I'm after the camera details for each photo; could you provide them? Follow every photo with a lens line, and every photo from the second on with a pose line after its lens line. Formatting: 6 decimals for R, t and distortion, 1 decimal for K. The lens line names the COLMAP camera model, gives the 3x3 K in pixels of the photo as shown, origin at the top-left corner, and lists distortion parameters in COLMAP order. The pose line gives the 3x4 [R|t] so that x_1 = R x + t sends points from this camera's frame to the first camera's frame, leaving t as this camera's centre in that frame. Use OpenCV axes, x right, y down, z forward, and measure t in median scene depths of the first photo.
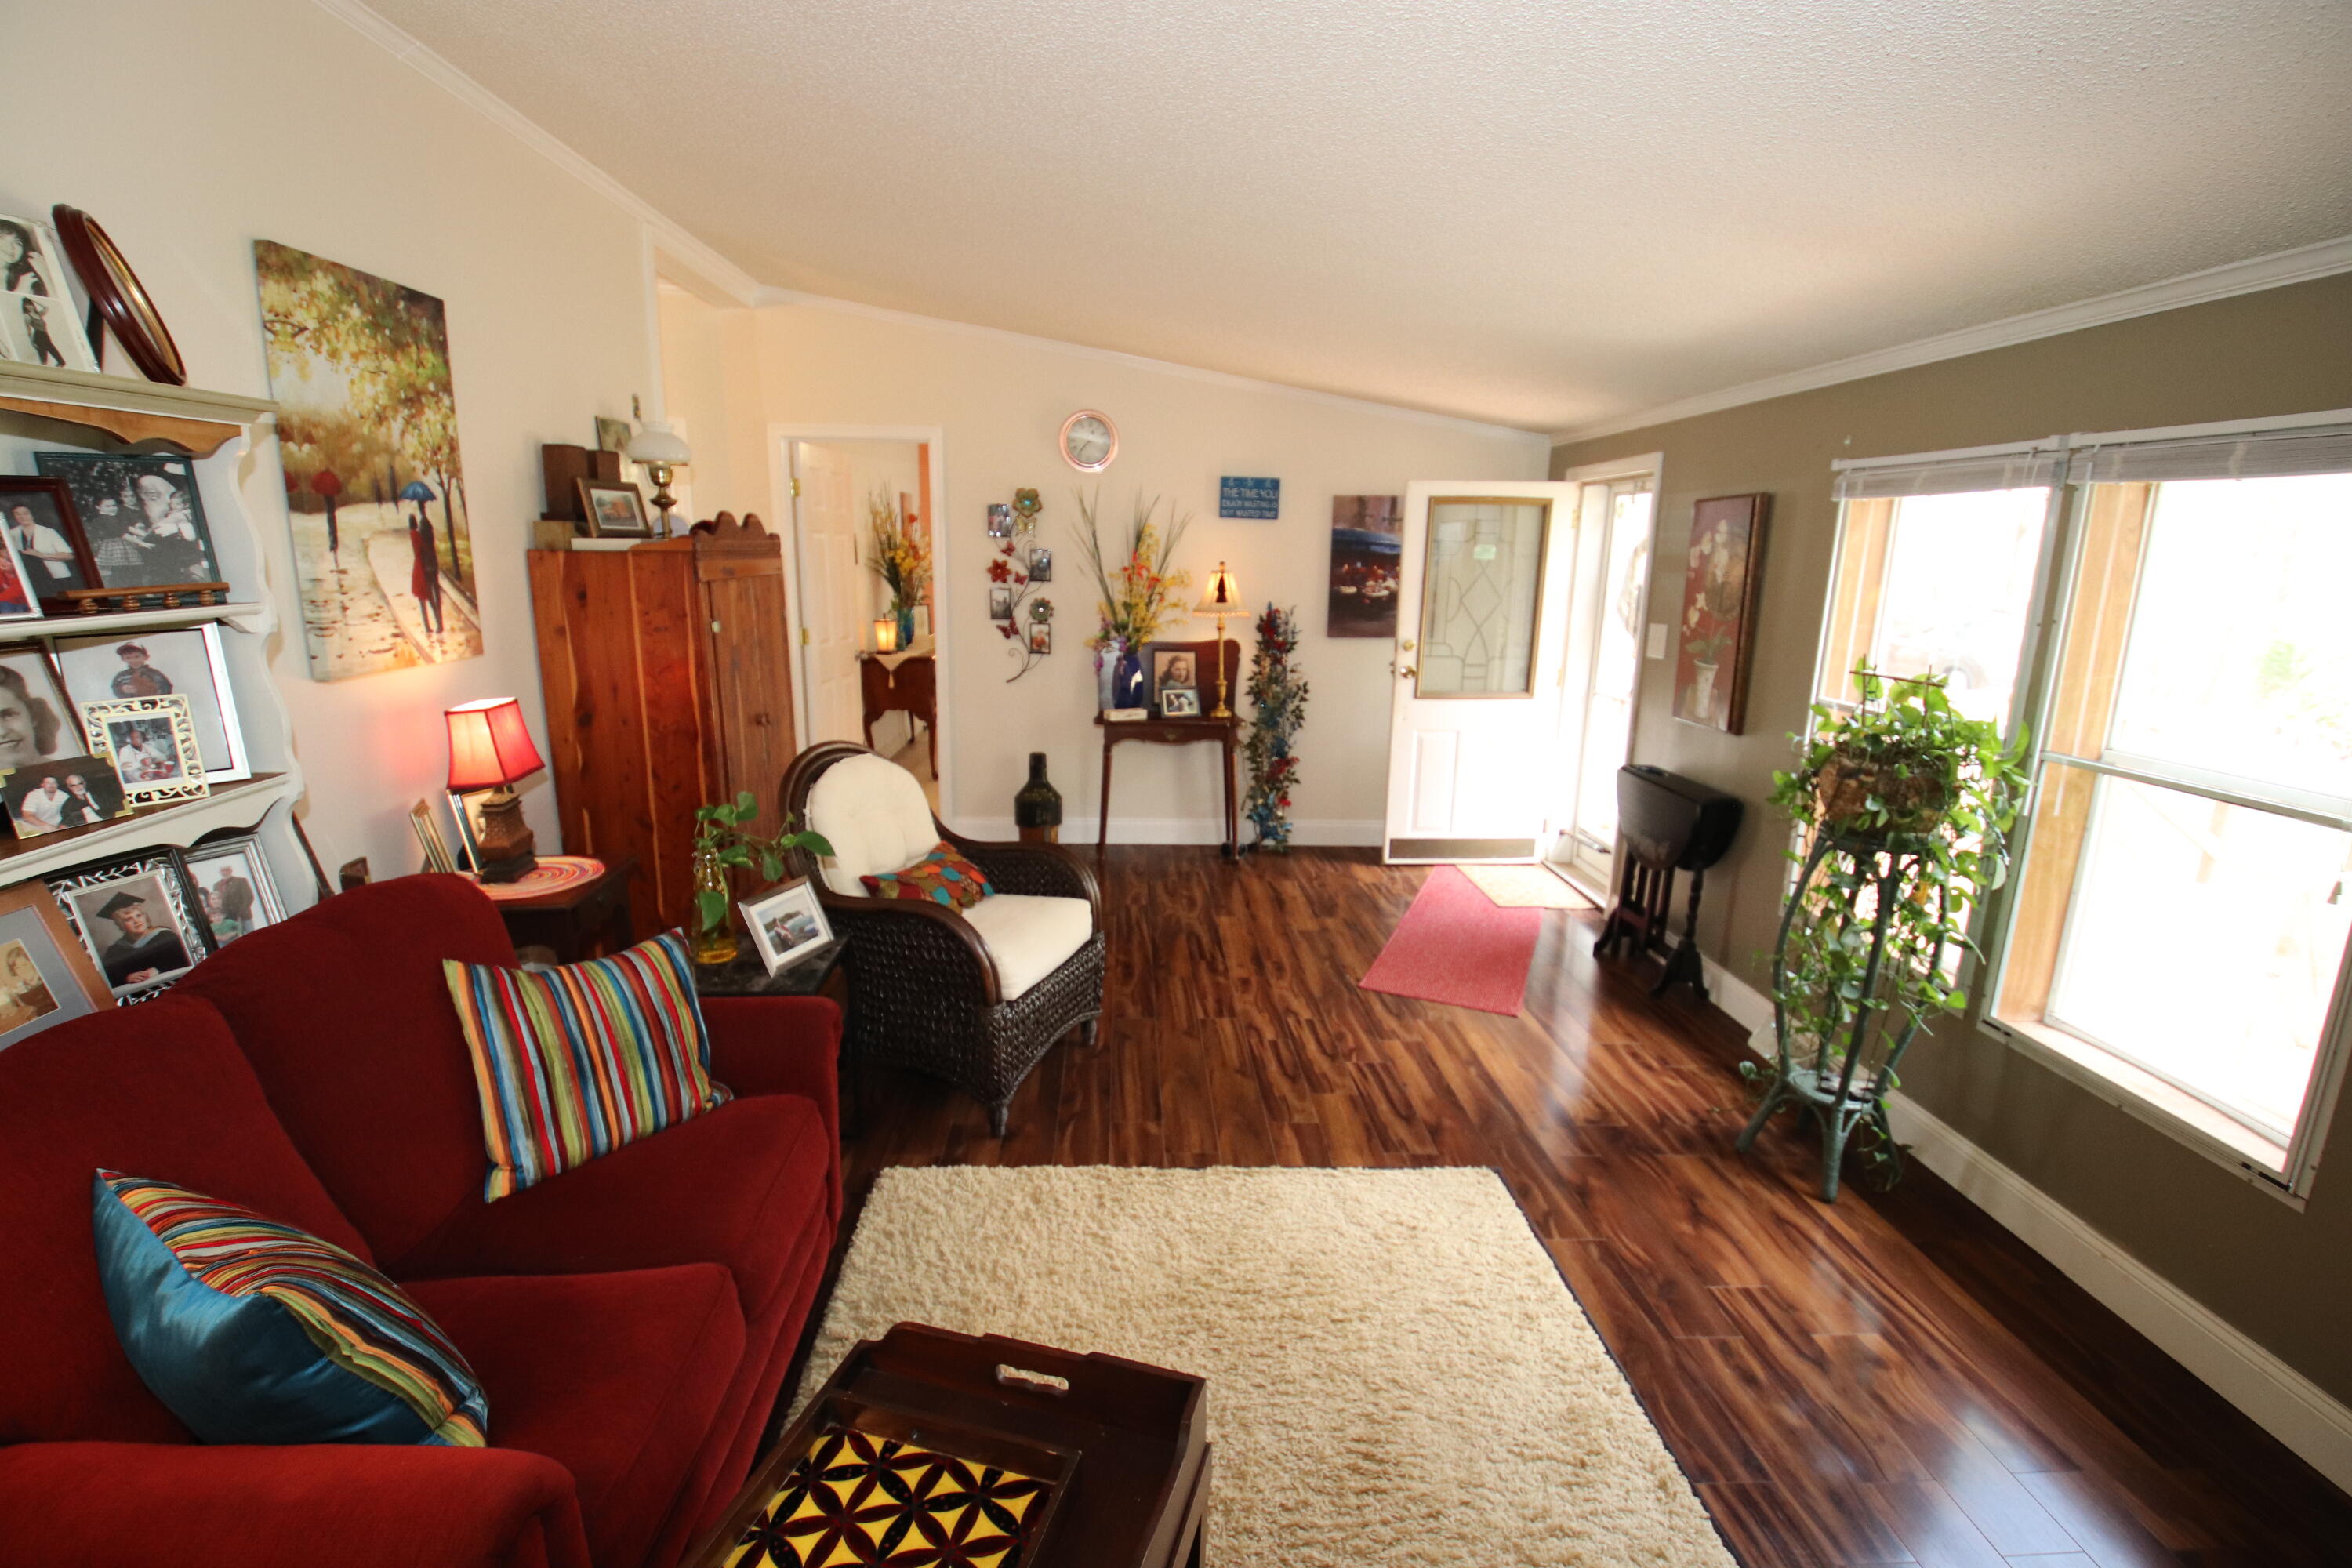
lens RADIAL K [[1068.5, 0, 1191.5], [0, 1068.5, 786.8], [0, 0, 1]] dist [0.024240, -0.028746]
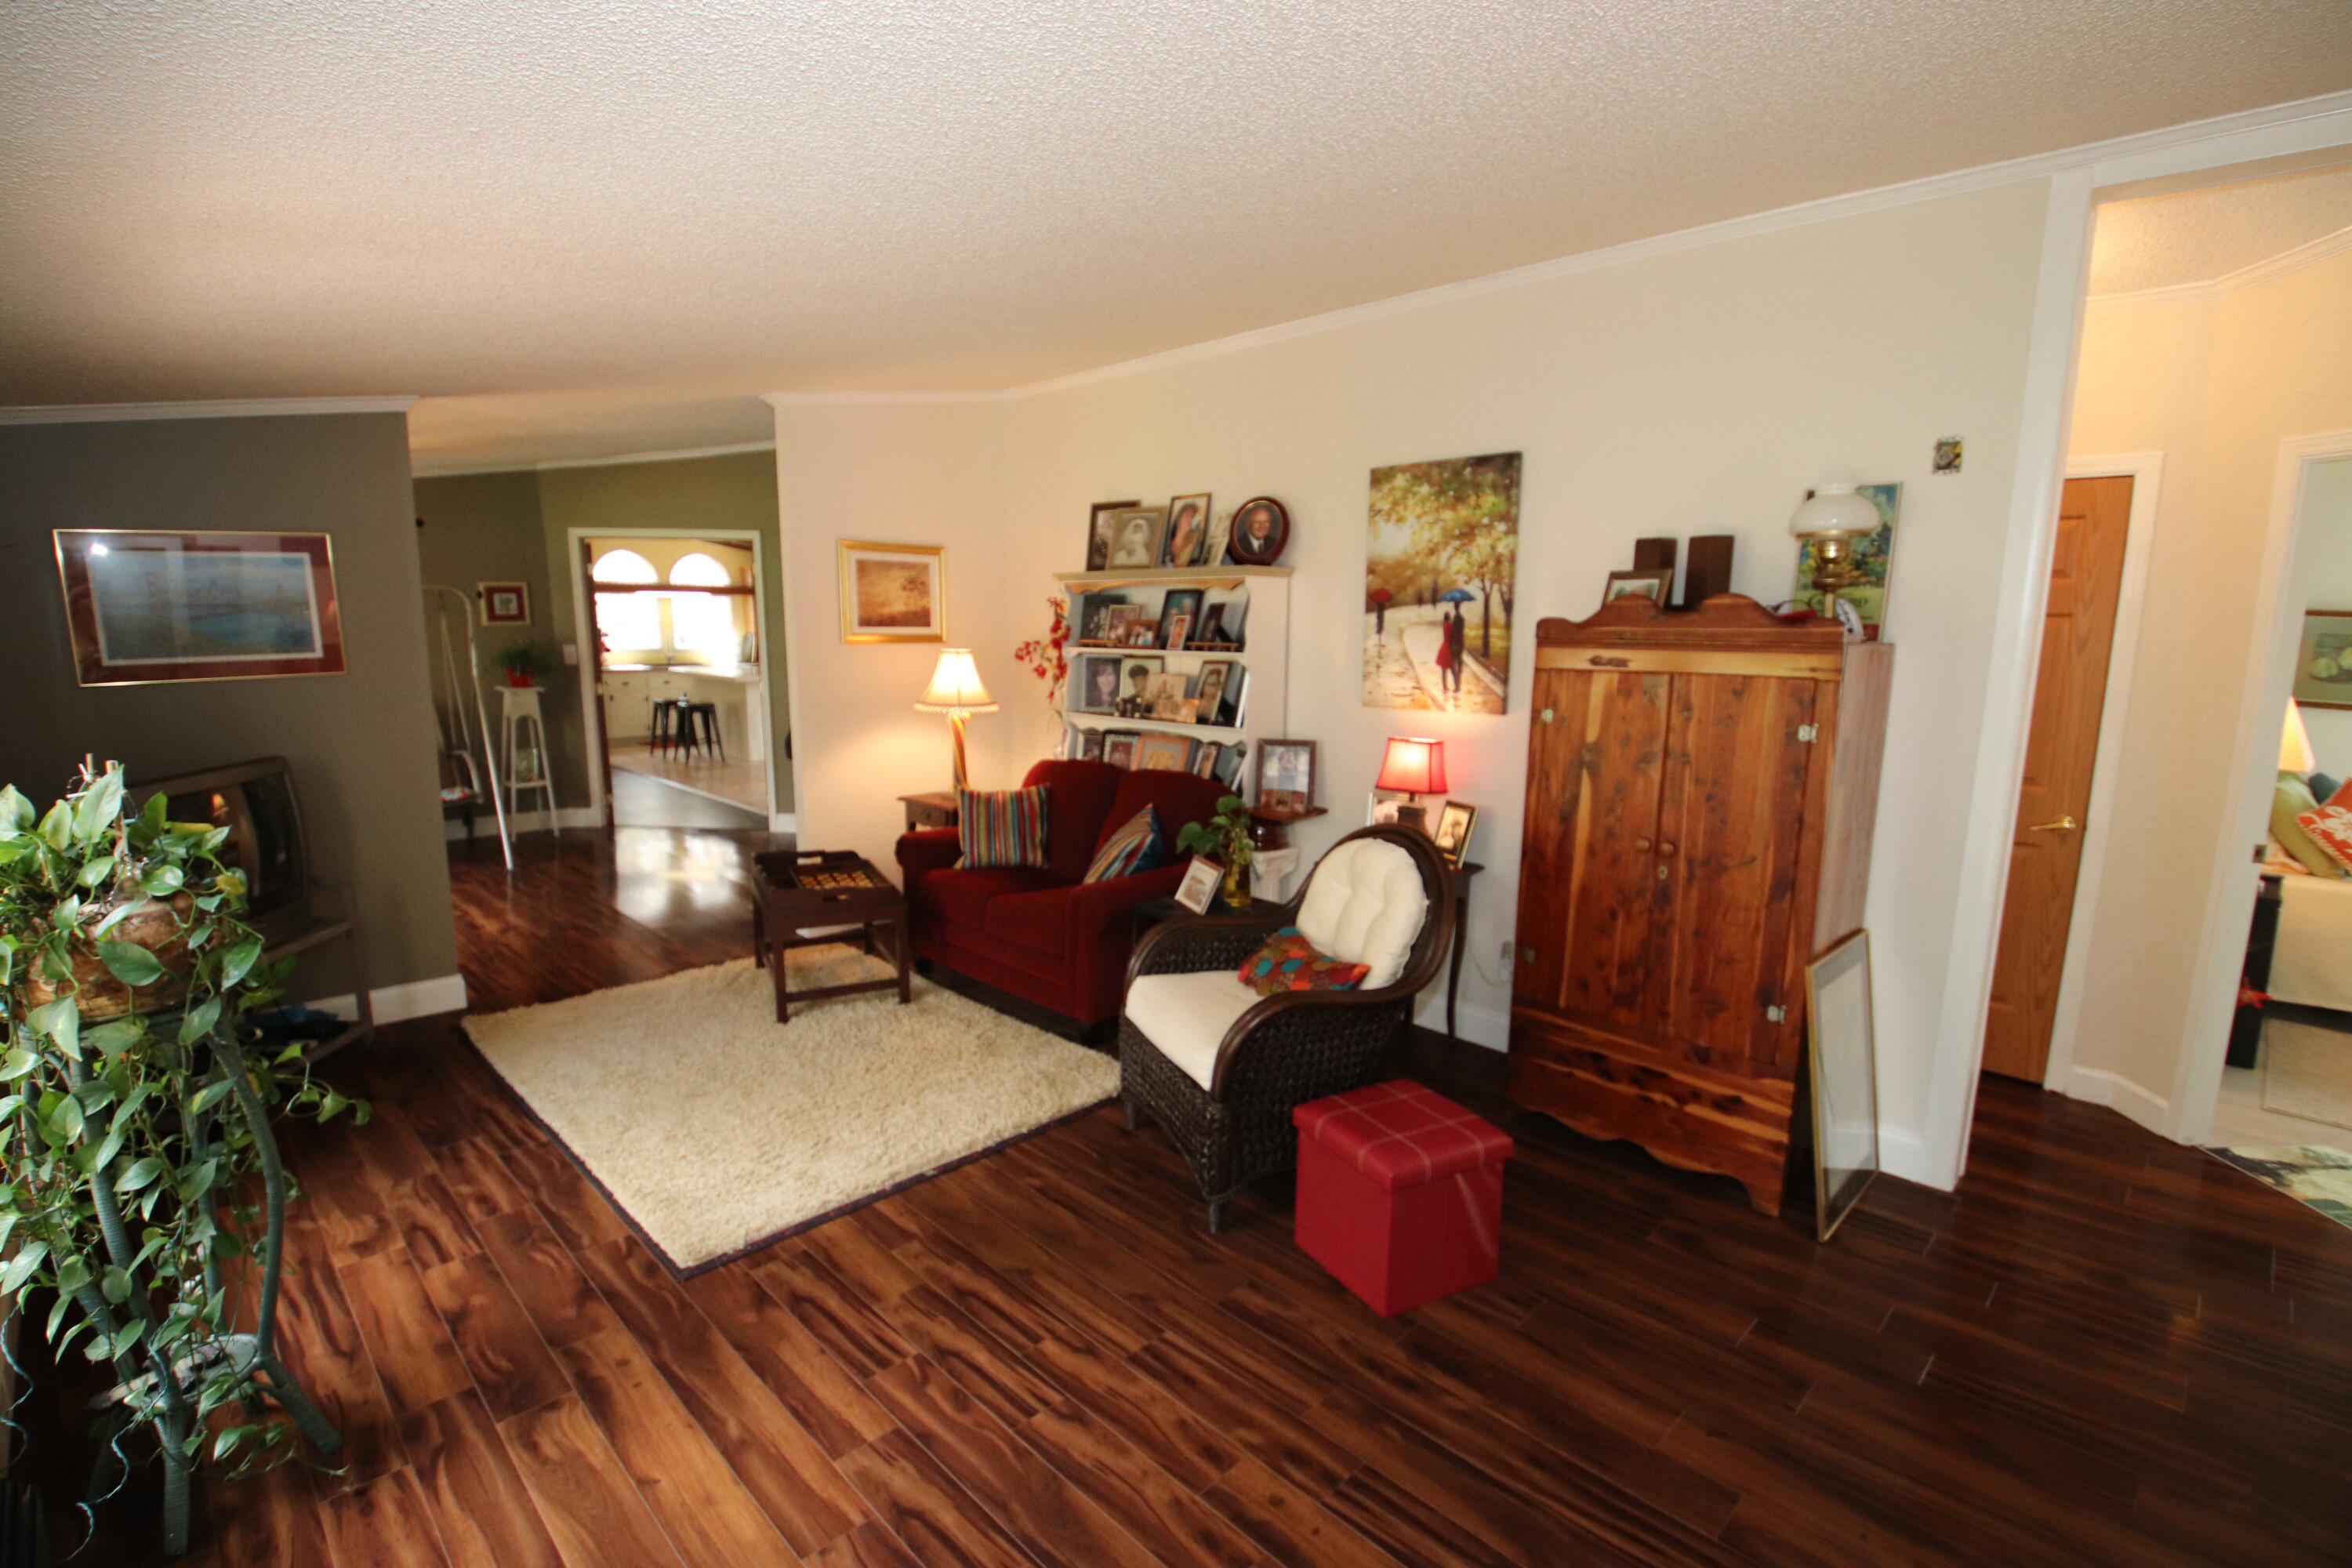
lens RADIAL K [[1099.1, 0, 1165.7], [0, 1099.1, 808.0], [0, 0, 1]] dist [0.019080, -0.031992]
pose [[-0.755213, 0.087421, -0.649624, 0.563007], [-0.163758, 0.934476, 0.316128, -0.399506], [0.634694, 0.345125, -0.691413, 1.818390]]
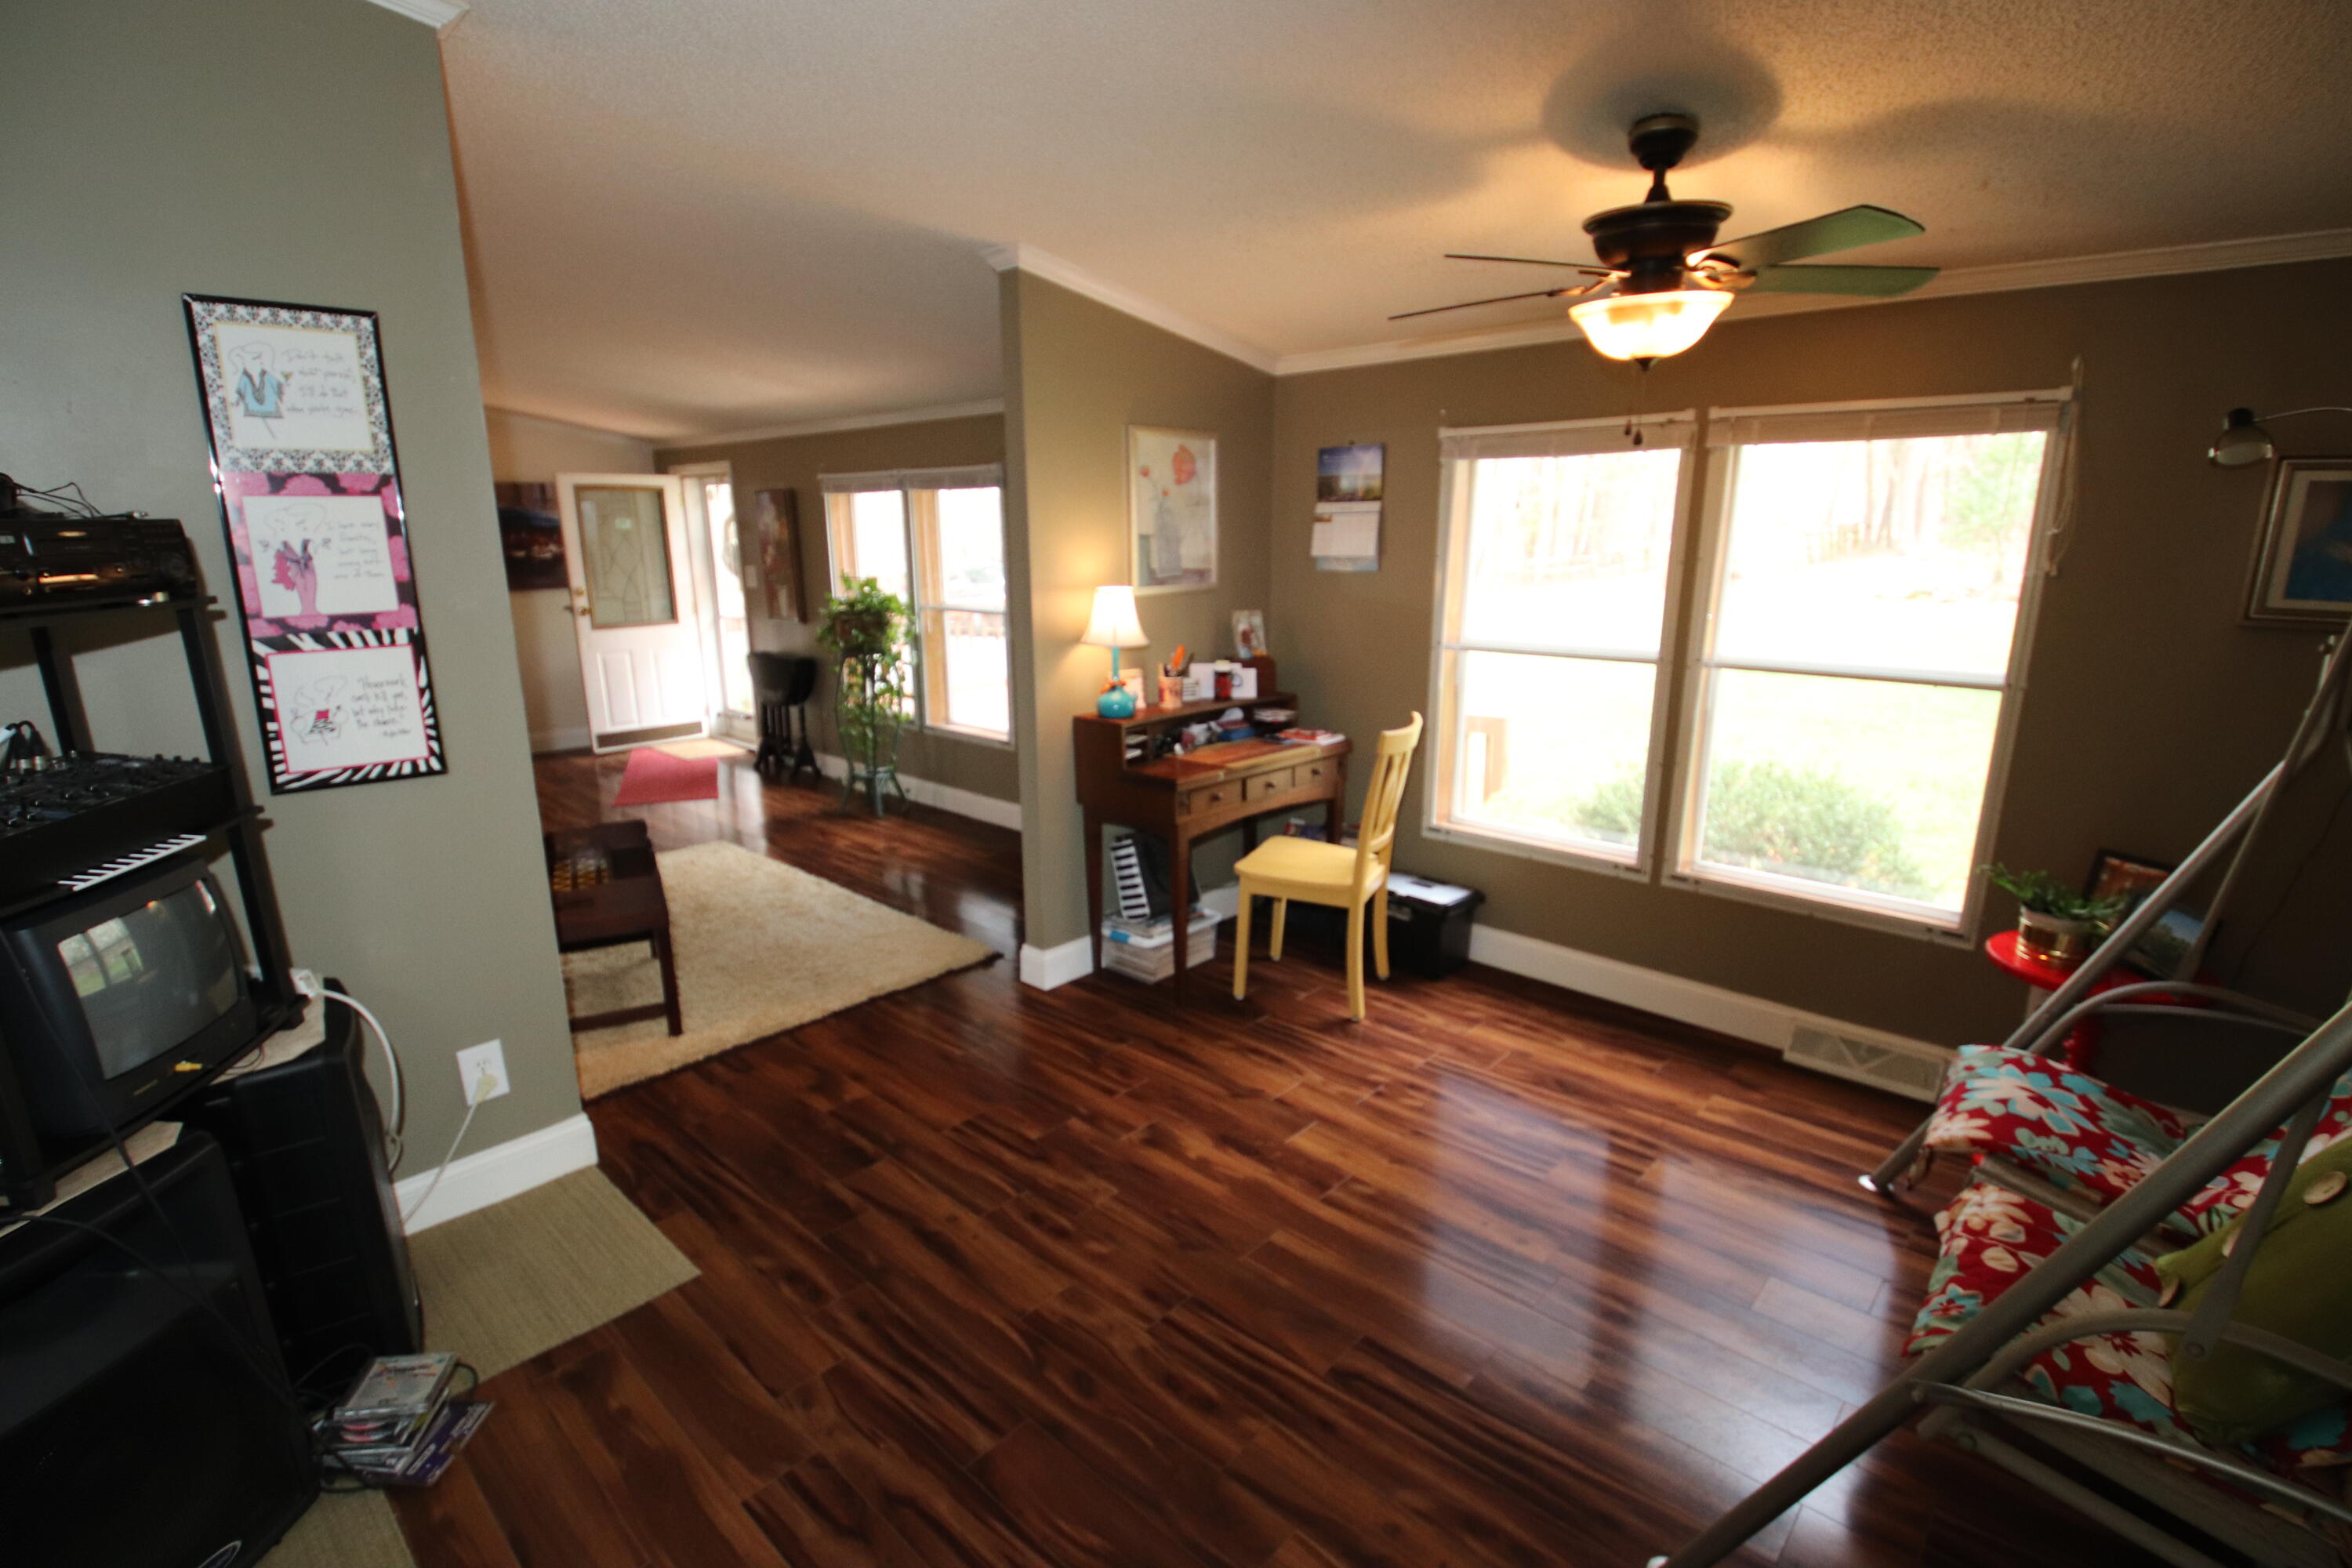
lens RADIAL K [[1075.1, 0, 1159.4], [0, 1075.1, 819.8], [0, 0, 1]] dist [0.036623, -0.035277]
pose [[0.724786, -0.205408, 0.657642, -0.442681], [0.167348, 0.978424, 0.121168, 0.210607], [-0.668341, 0.022234, 0.743522, -1.020505]]
